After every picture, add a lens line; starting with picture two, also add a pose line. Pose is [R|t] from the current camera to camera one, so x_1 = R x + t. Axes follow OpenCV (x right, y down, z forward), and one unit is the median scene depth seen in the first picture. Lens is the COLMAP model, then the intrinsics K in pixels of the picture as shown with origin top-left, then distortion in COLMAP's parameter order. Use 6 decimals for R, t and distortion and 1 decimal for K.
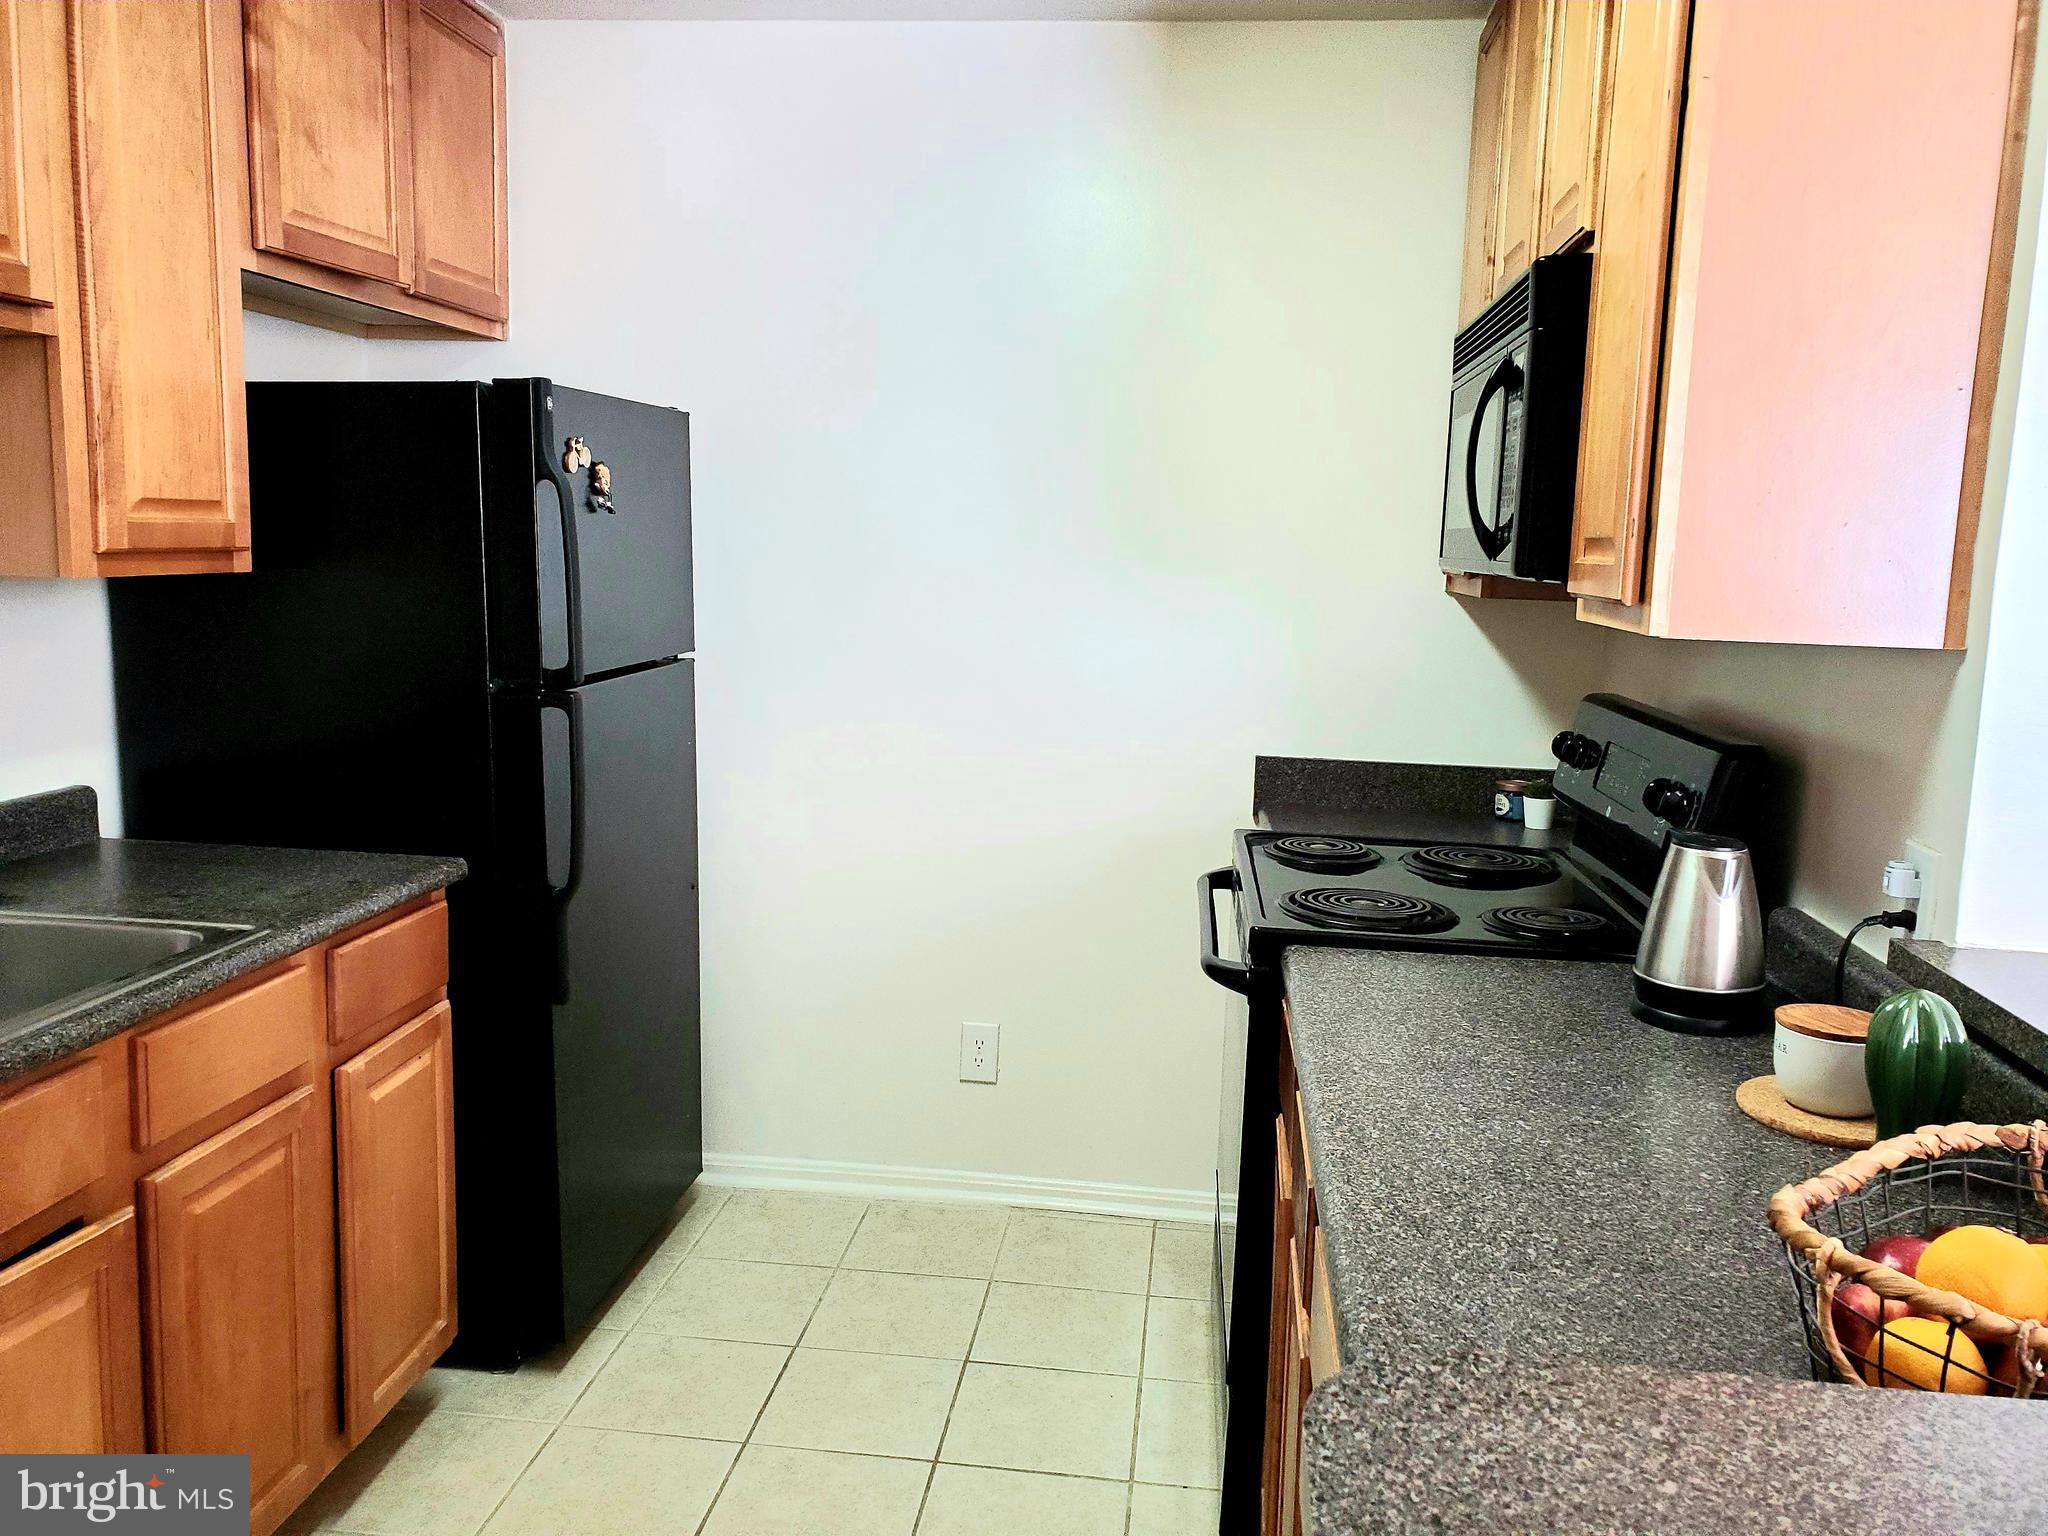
lens RADIAL K [[1596.6, 0, 1024.0], [0, 1596.6, 768.0], [0, 0, 1]] dist [0.001087, 0.003515]
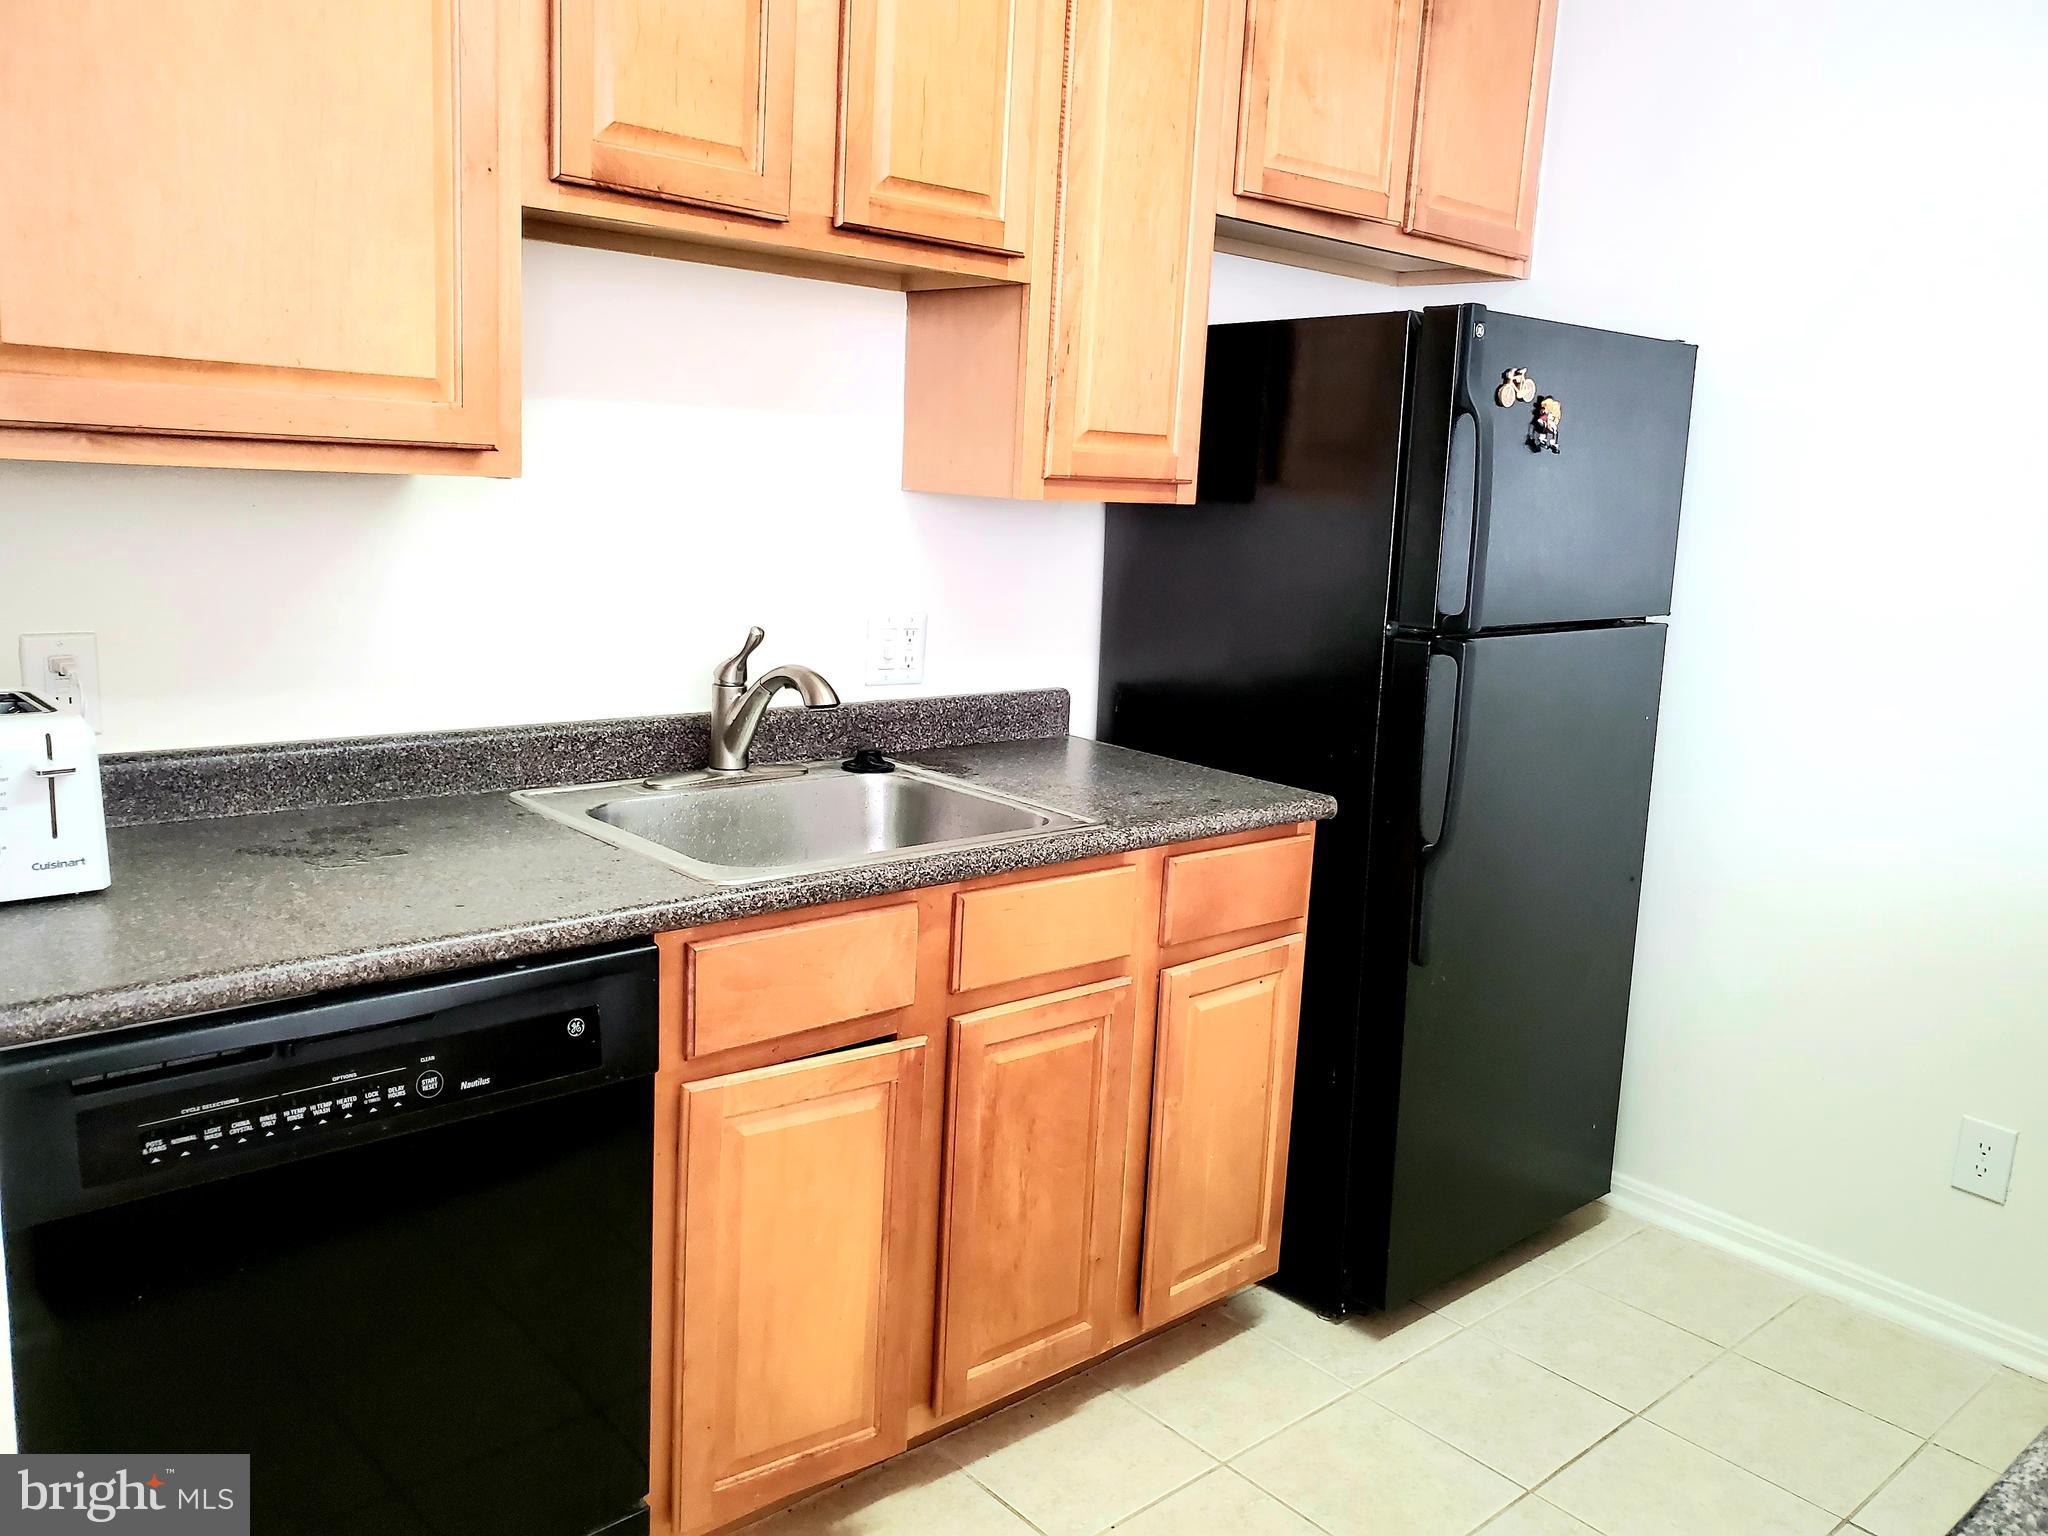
lens RADIAL K [[1581.2, 0, 1024.0], [0, 1581.2, 768.0], [0, 0, 1]] dist [0.046875, 0.000263]
pose [[0.749810, 0.133110, -0.648126, 0.145285], [-0.126399, 0.990331, 0.057161, 0.007006], [0.649468, 0.039063, 0.759385, 0.125737]]
